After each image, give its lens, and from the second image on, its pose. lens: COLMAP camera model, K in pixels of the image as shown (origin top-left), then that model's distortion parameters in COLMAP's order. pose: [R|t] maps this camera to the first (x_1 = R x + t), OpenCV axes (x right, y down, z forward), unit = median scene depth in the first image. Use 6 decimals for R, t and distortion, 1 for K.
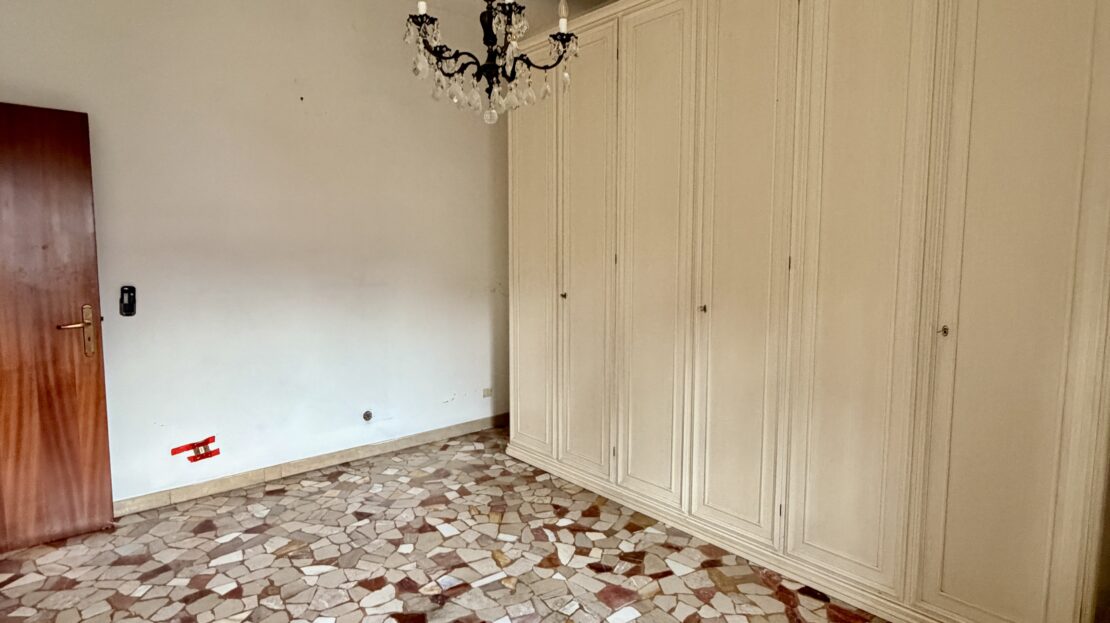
lens RADIAL K [[592.6, 0, 553.9], [0, 592.6, 306.9], [0, 0, 1]] dist [-0.002224, 0.001550]
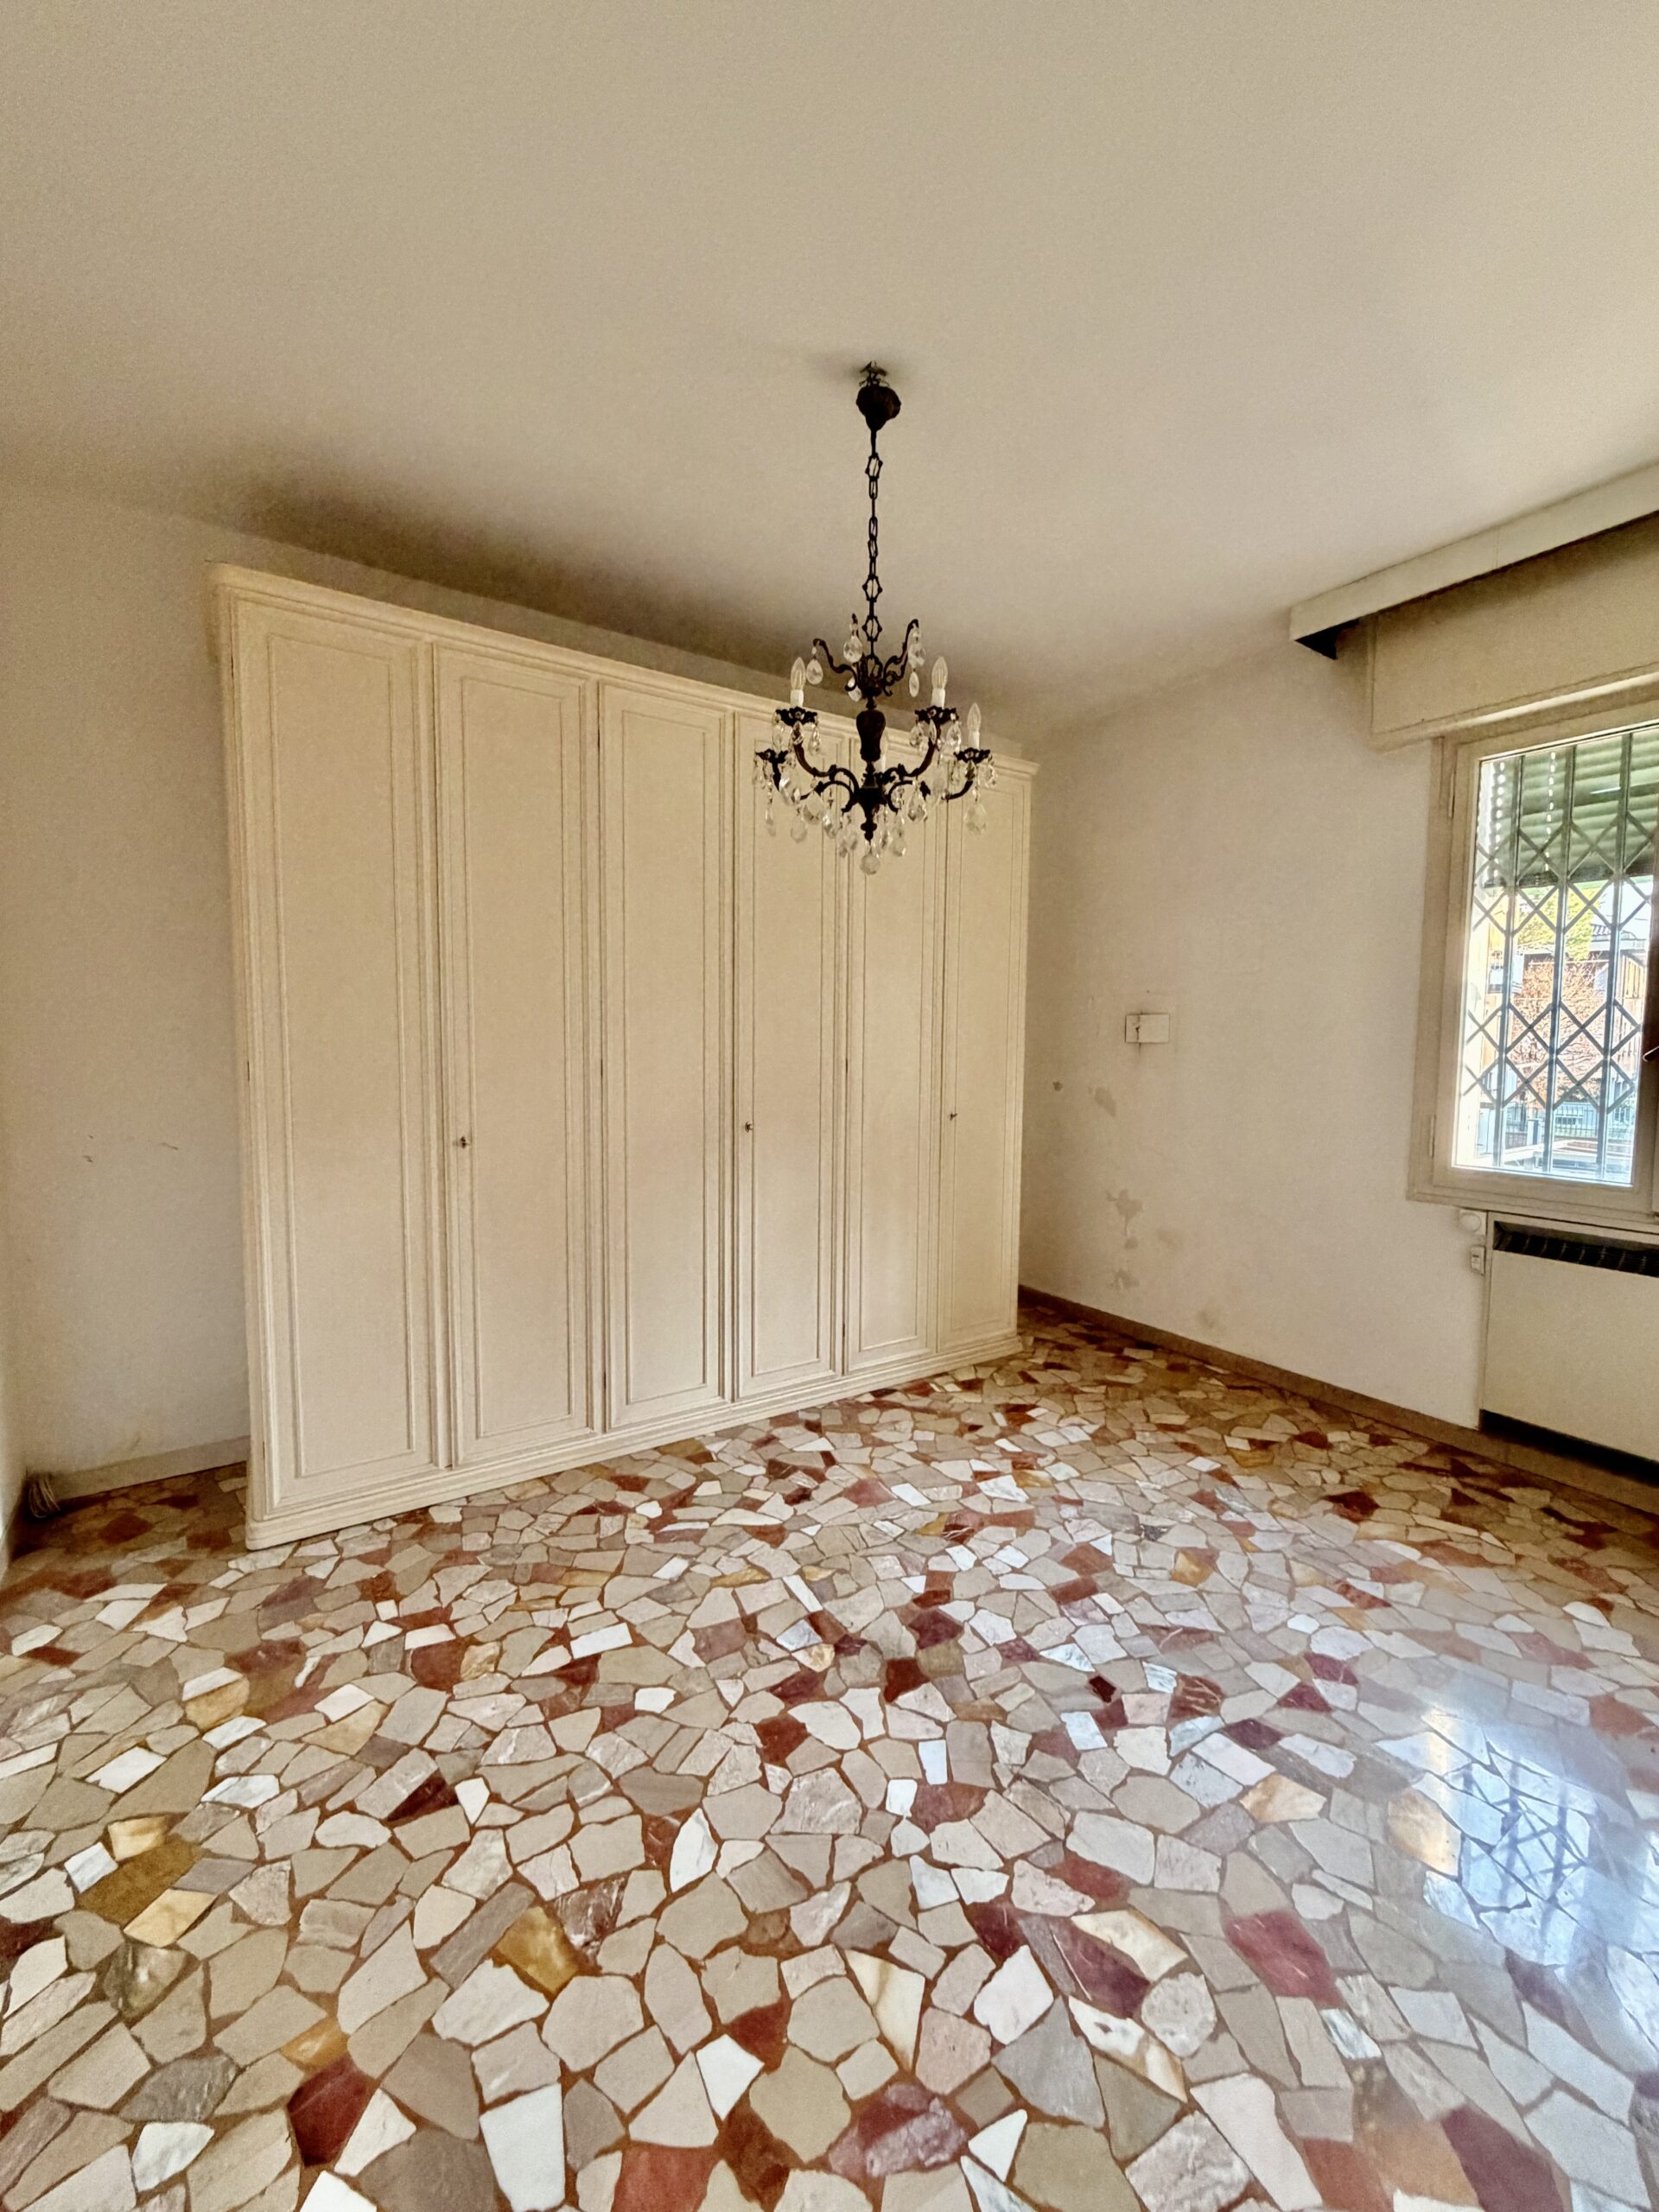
lens RADIAL K [[886.3, 0, 828.4], [0, 886.3, 1098.9], [0, 0, 1]] dist [-0.002782, 0.000217]
pose [[0.139851, -0.071913, 0.987558, -0.869236], [0.087460, 0.994358, 0.060023, -0.091912], [-0.986302, 0.077978, 0.145351, 0.710509]]
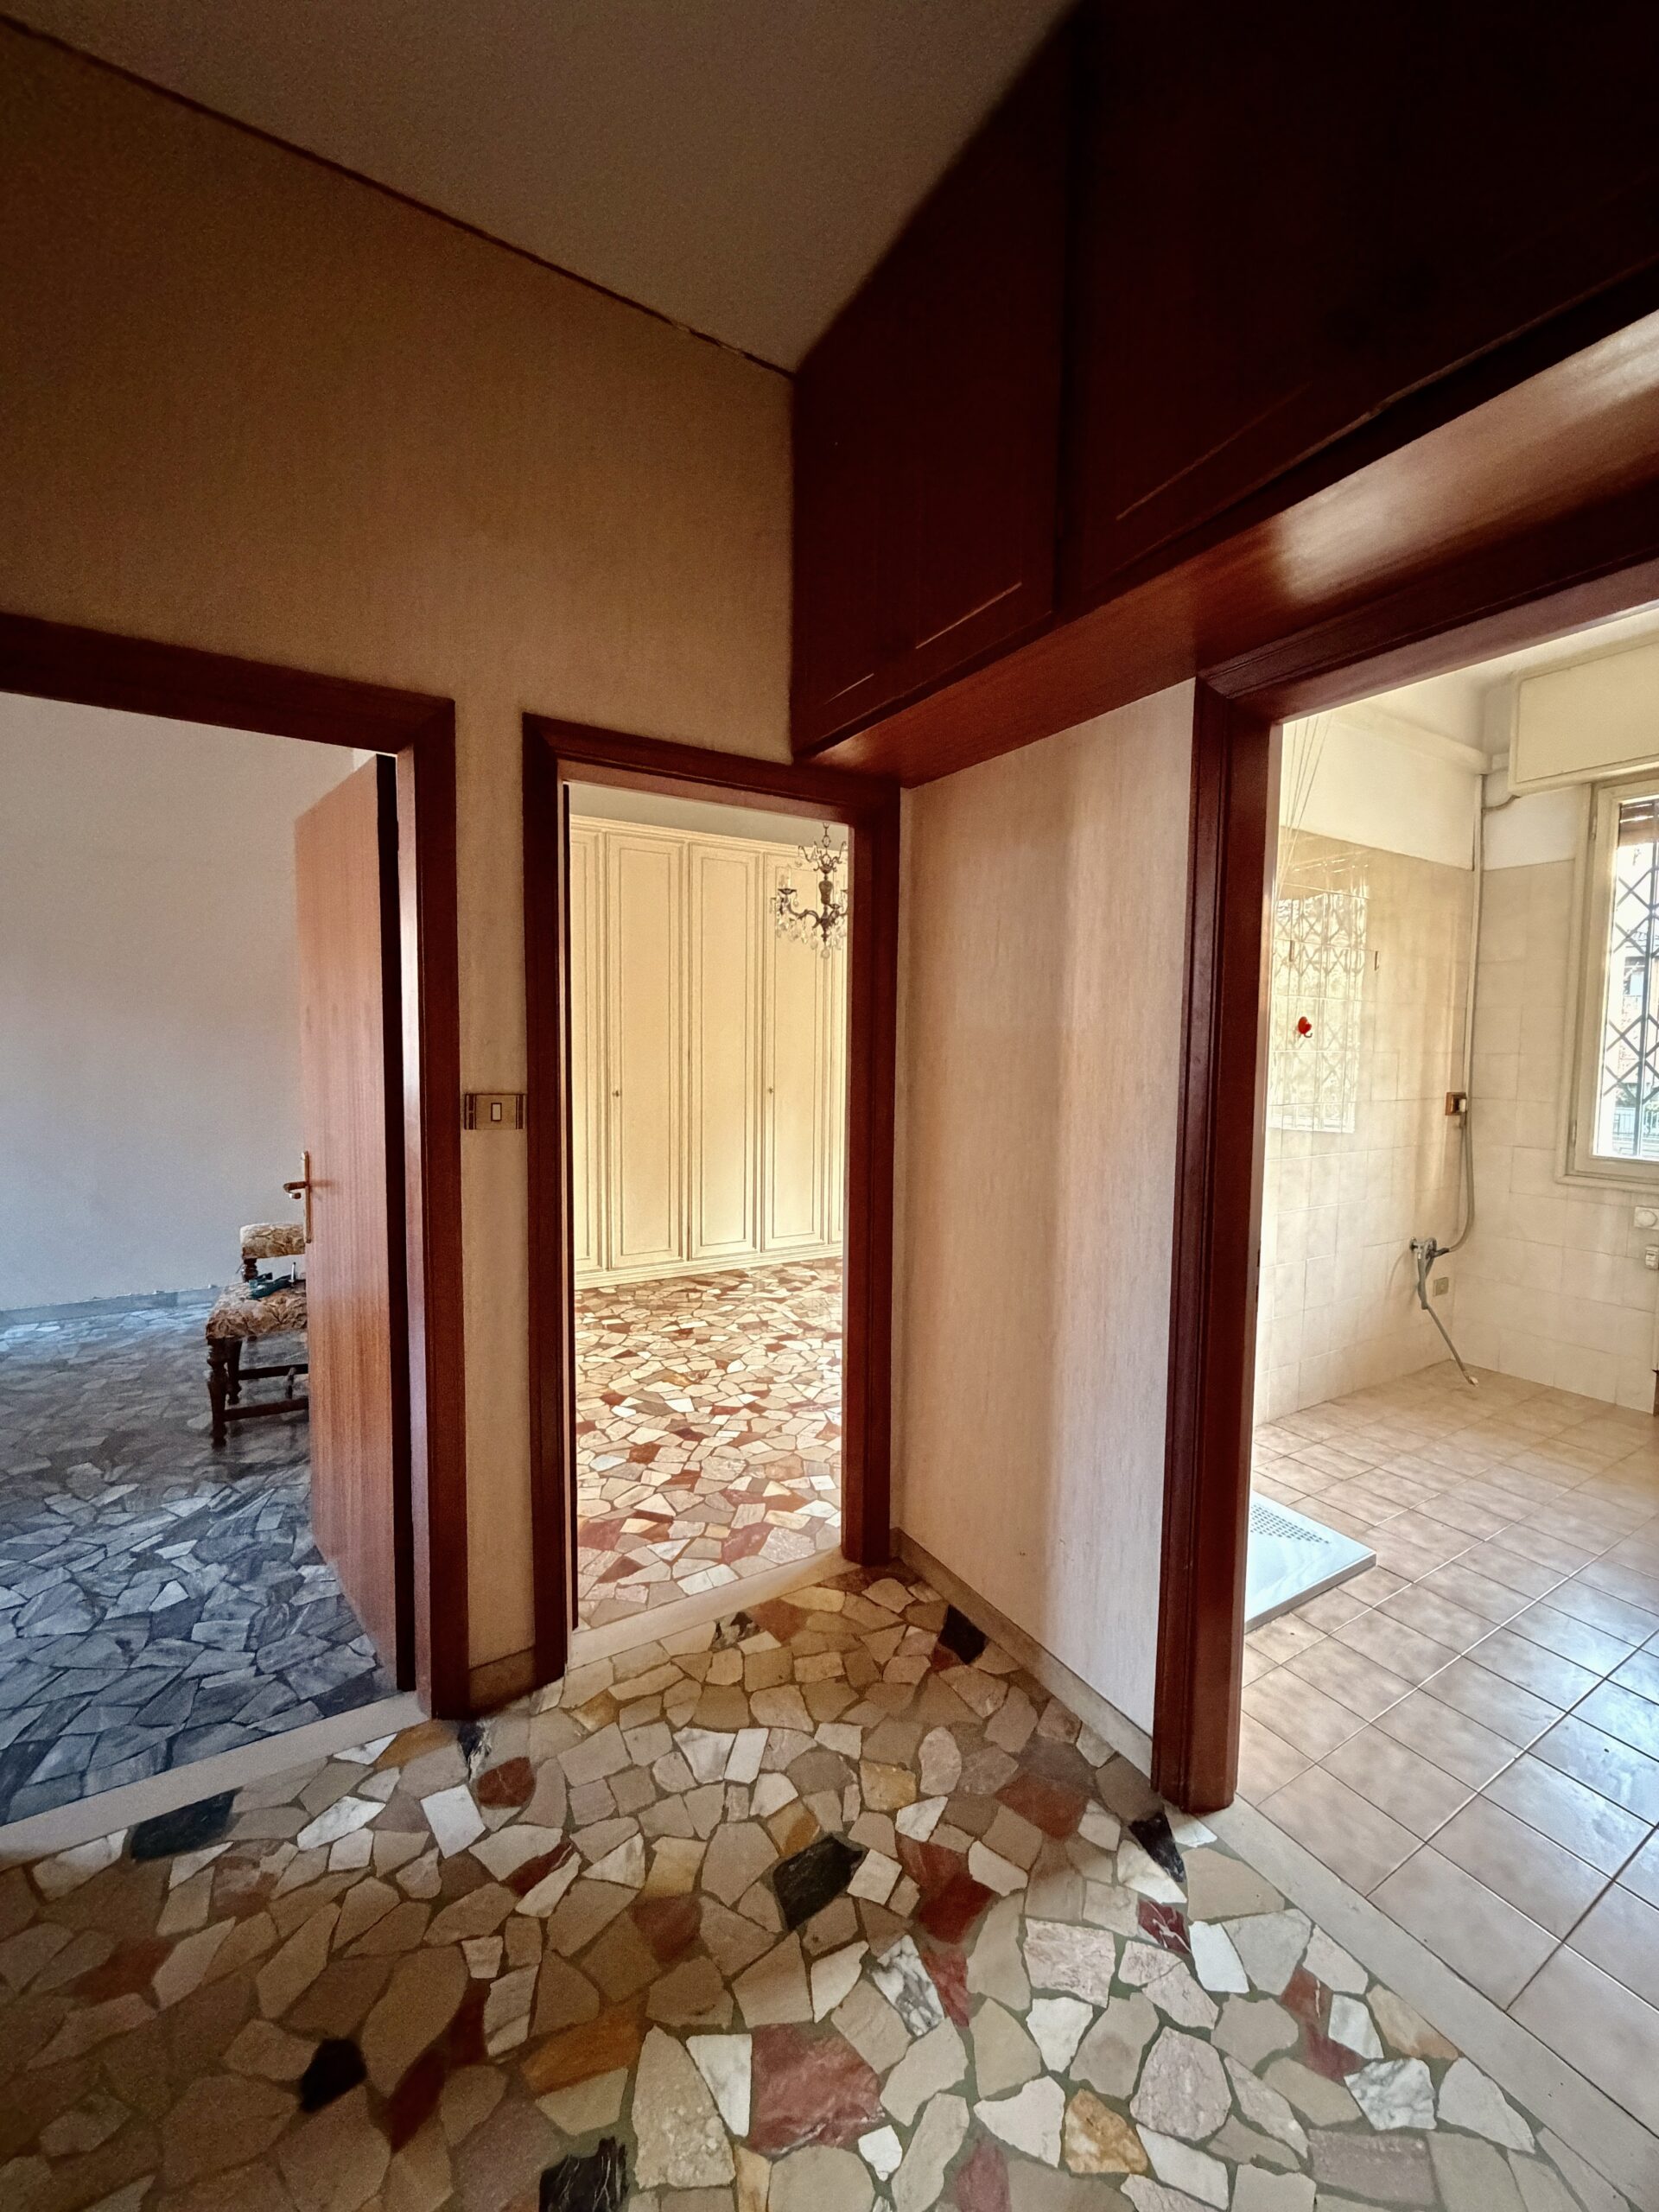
lens RADIAL K [[886.3, 0, 828.4], [0, 886.3, 1098.9], [0, 0, 1]] dist [-0.002782, 0.000217]
pose [[0.192205, -0.069162, 0.978915, -1.661104], [0.082779, 0.995101, 0.054052, -0.073025], [-0.977857, 0.070644, 0.196988, 0.470438]]
